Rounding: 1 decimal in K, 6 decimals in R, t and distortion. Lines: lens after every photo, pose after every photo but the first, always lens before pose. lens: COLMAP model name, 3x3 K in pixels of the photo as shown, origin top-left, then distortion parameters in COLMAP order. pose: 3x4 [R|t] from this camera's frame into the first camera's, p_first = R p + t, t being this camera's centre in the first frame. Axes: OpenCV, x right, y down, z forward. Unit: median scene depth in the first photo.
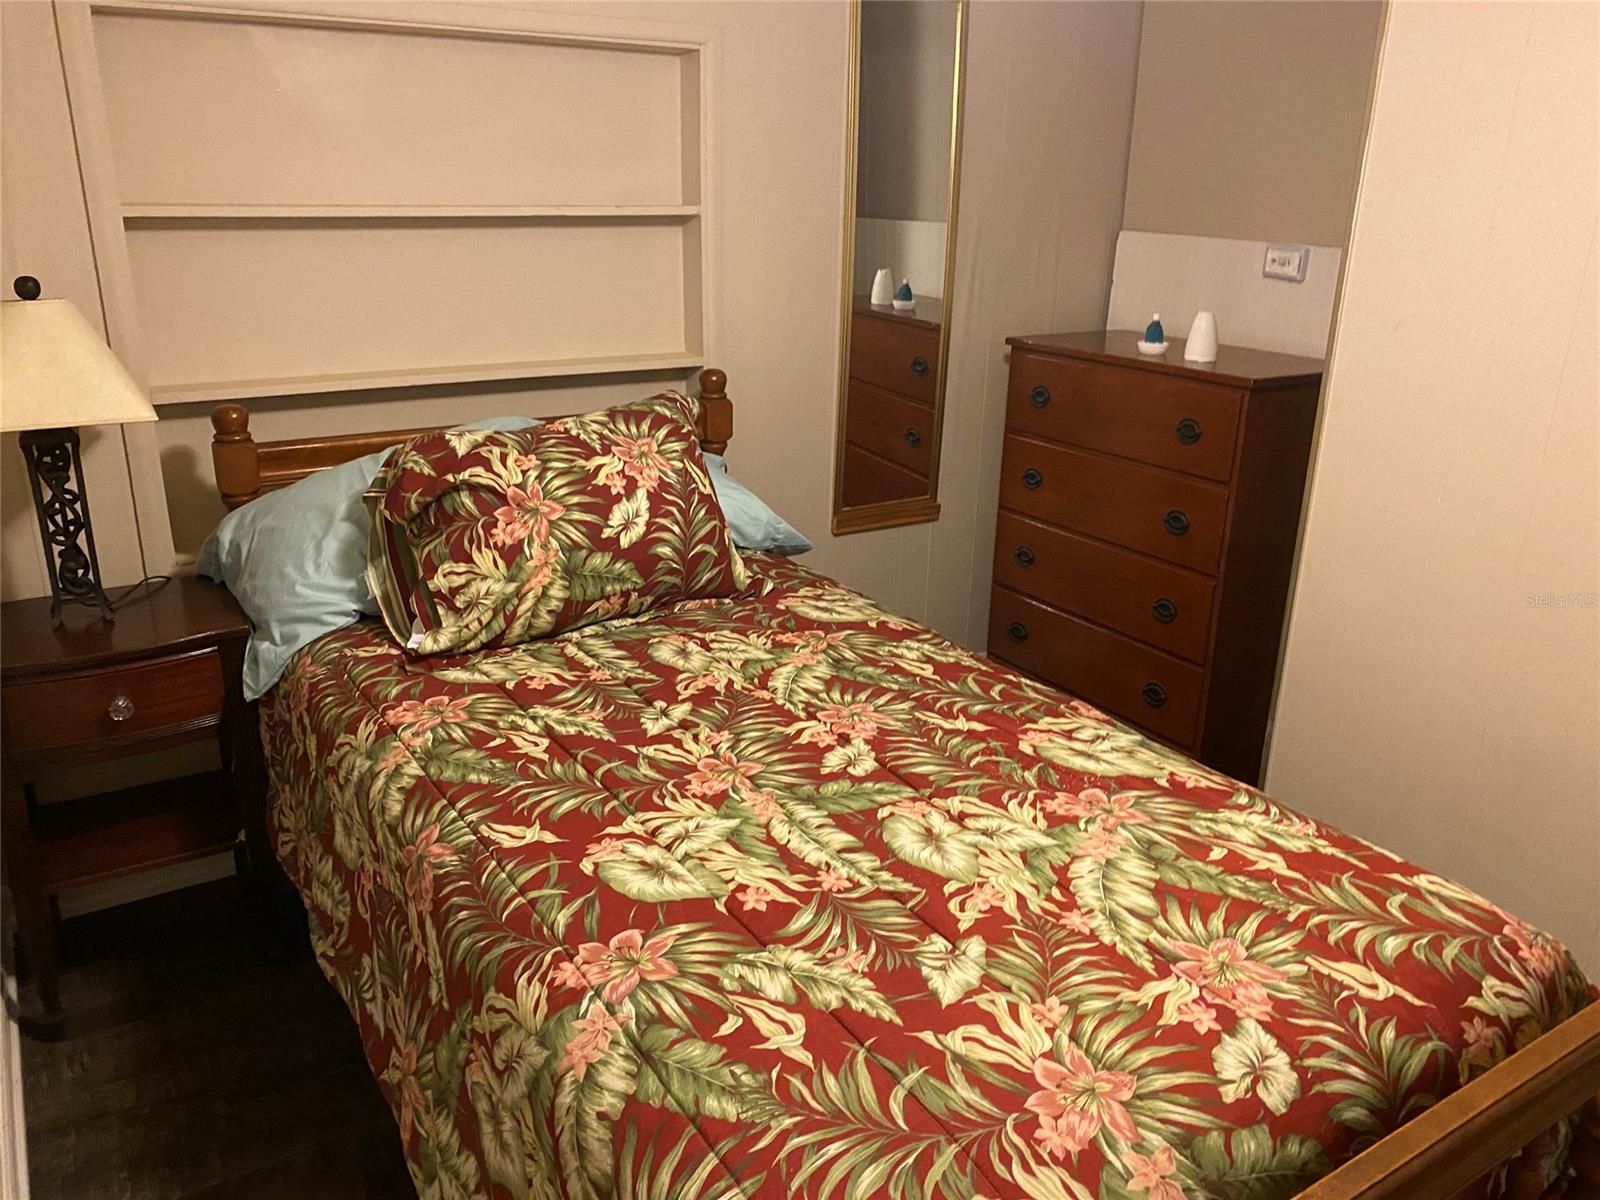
lens RADIAL K [[1181.4, 0, 800.0], [0, 1181.4, 600.0], [0, 0, 1]] dist [0.085096, -0.136204]
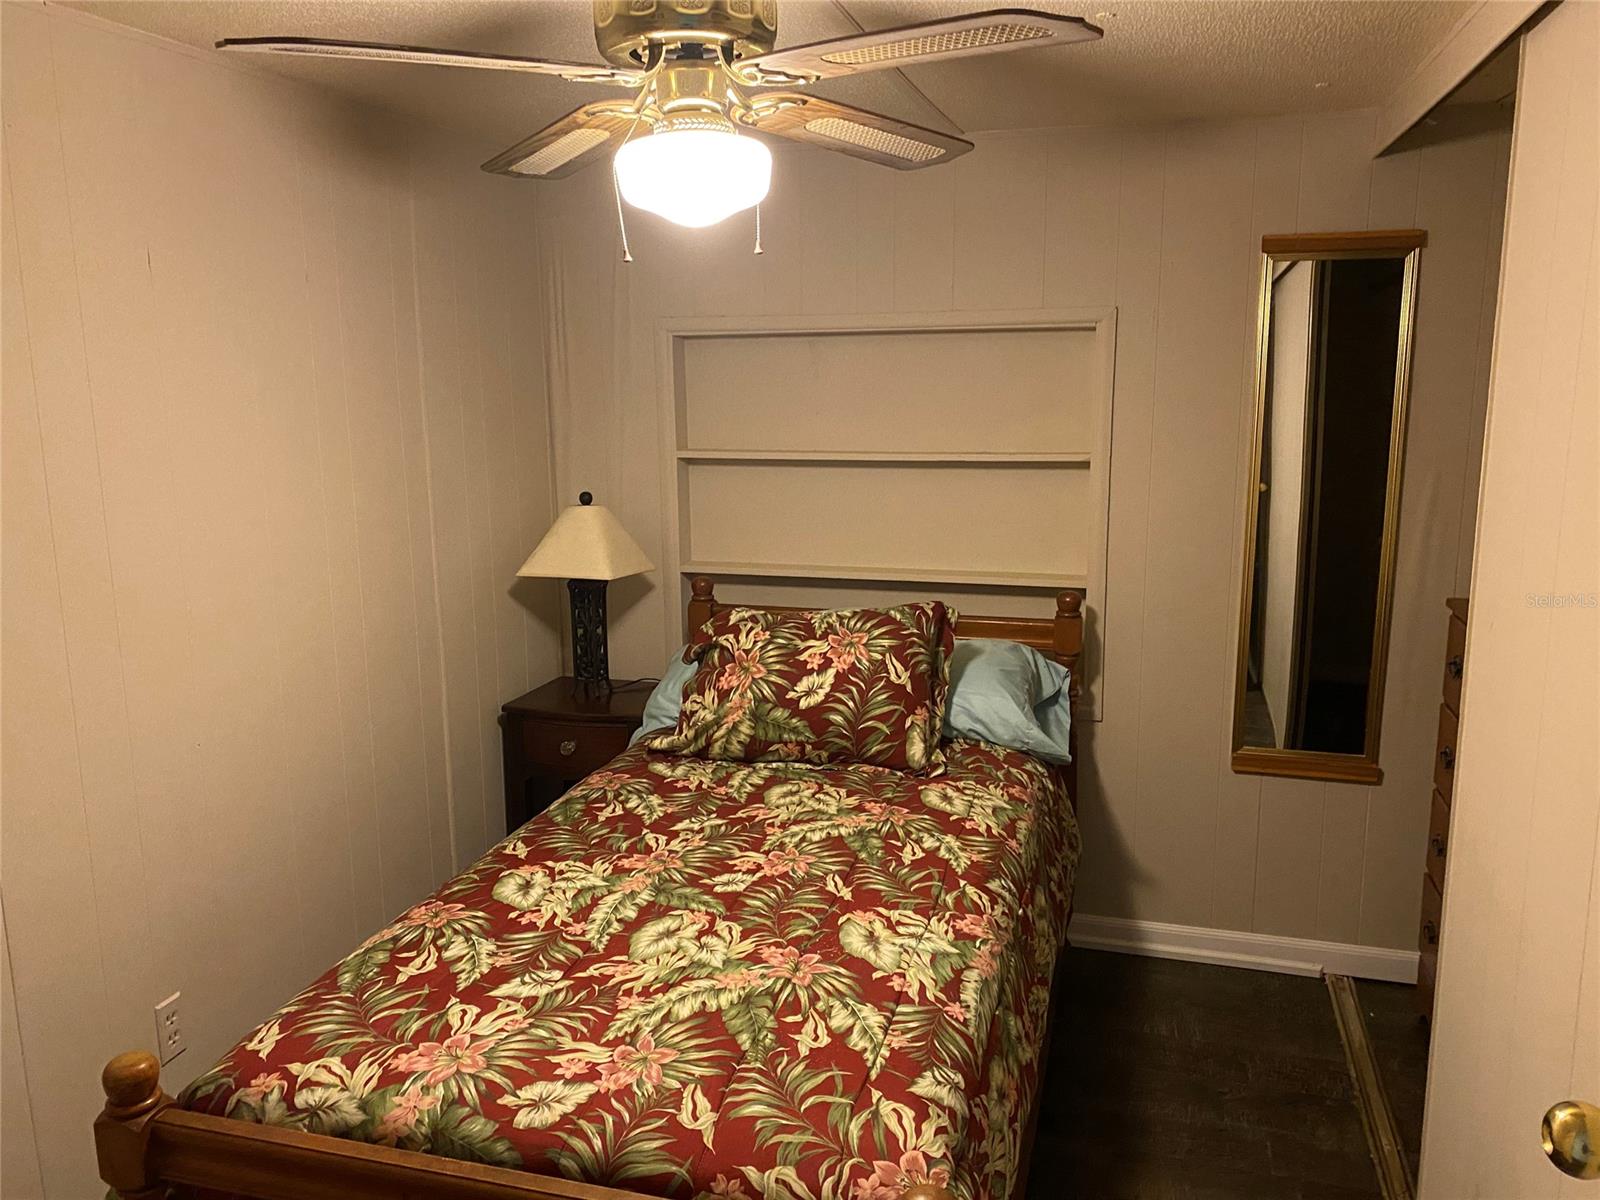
lens RADIAL K [[1181.4, 0, 800.0], [0, 1181.4, 600.0], [0, 0, 1]] dist [0.085096, -0.136204]
pose [[0.679261, 0.122065, -0.723675, 0.868230], [-0.230854, 0.971554, -0.052810, -0.100832], [0.696643, 0.202935, 0.688118, 0.068189]]
